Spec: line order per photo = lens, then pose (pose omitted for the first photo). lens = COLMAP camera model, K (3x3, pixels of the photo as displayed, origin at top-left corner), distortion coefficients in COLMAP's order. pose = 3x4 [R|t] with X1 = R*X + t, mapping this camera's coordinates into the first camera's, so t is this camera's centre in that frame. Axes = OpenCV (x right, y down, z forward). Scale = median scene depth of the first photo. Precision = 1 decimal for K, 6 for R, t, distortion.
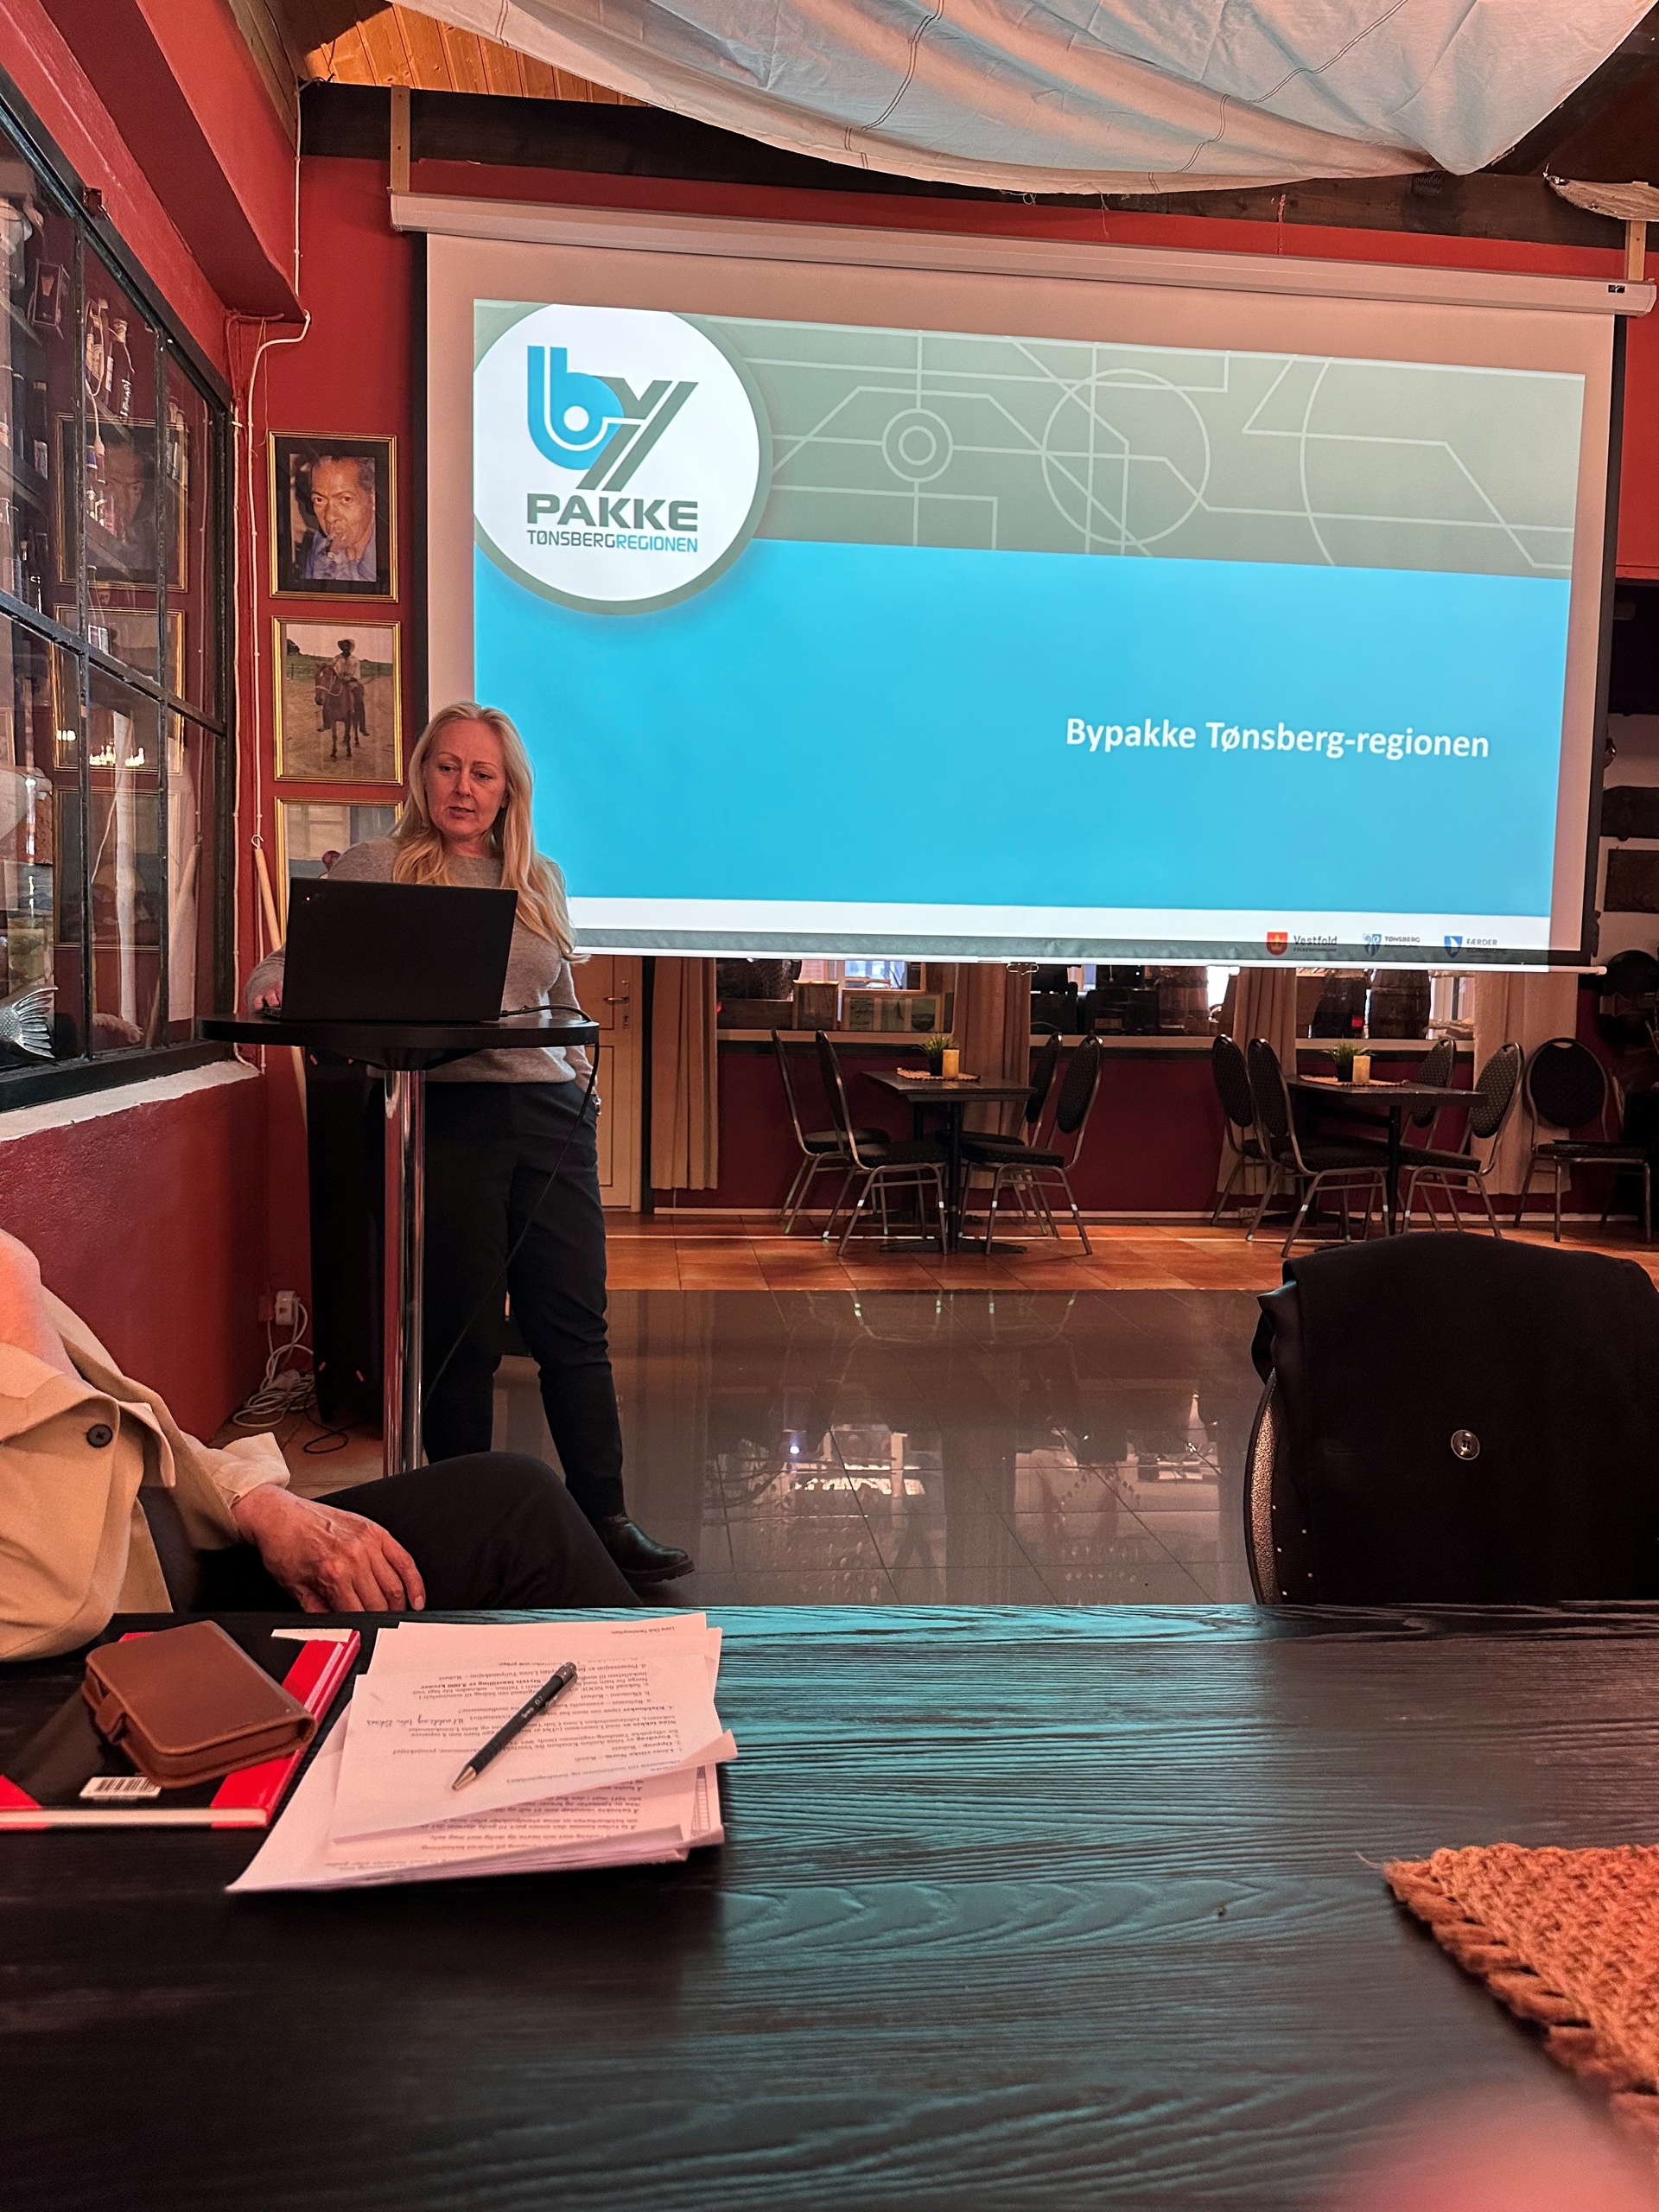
lens RADIAL K [[1568.7, 0, 834.0], [0, 1568.7, 1124.1], [0, 0, 1]] dist [0.022983, -0.032157]
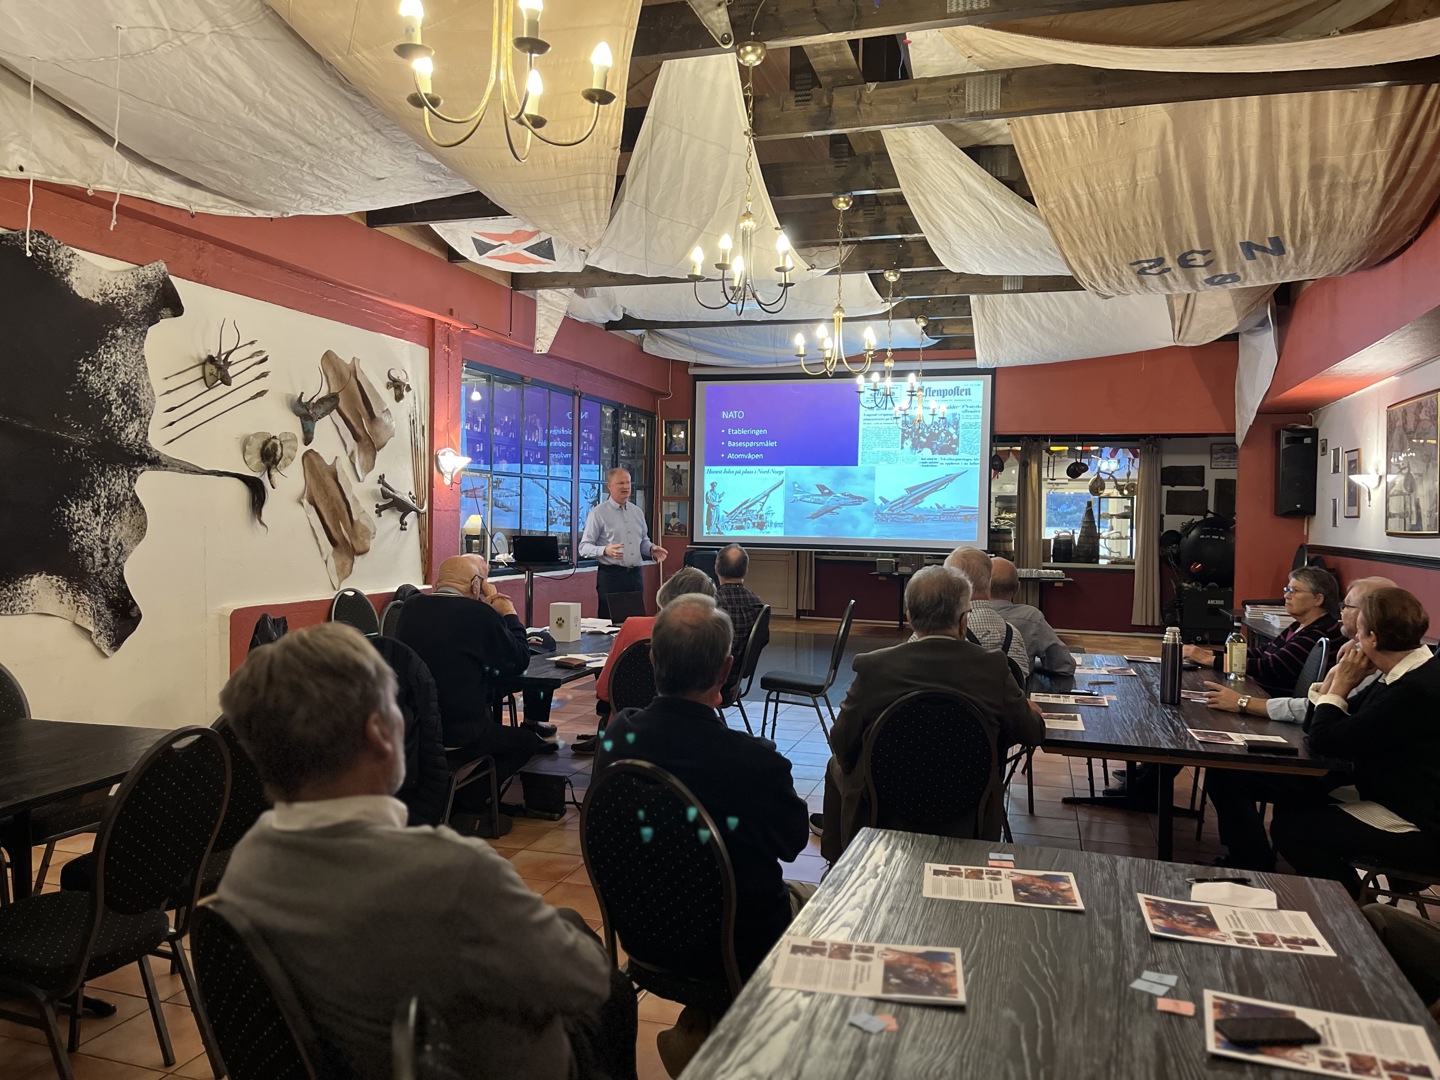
lens RADIAL K [[1111.5, 0, 720.2], [0, 1111.5, 538.2], [0, 0, 1]] dist [0.044203, -0.050607]
pose [[0.918961, 0.003312, -0.394335, 1.018584], [-0.035671, 0.996563, -0.074759, 0.122990], [0.392732, 0.082767, 0.915921, -1.771356]]
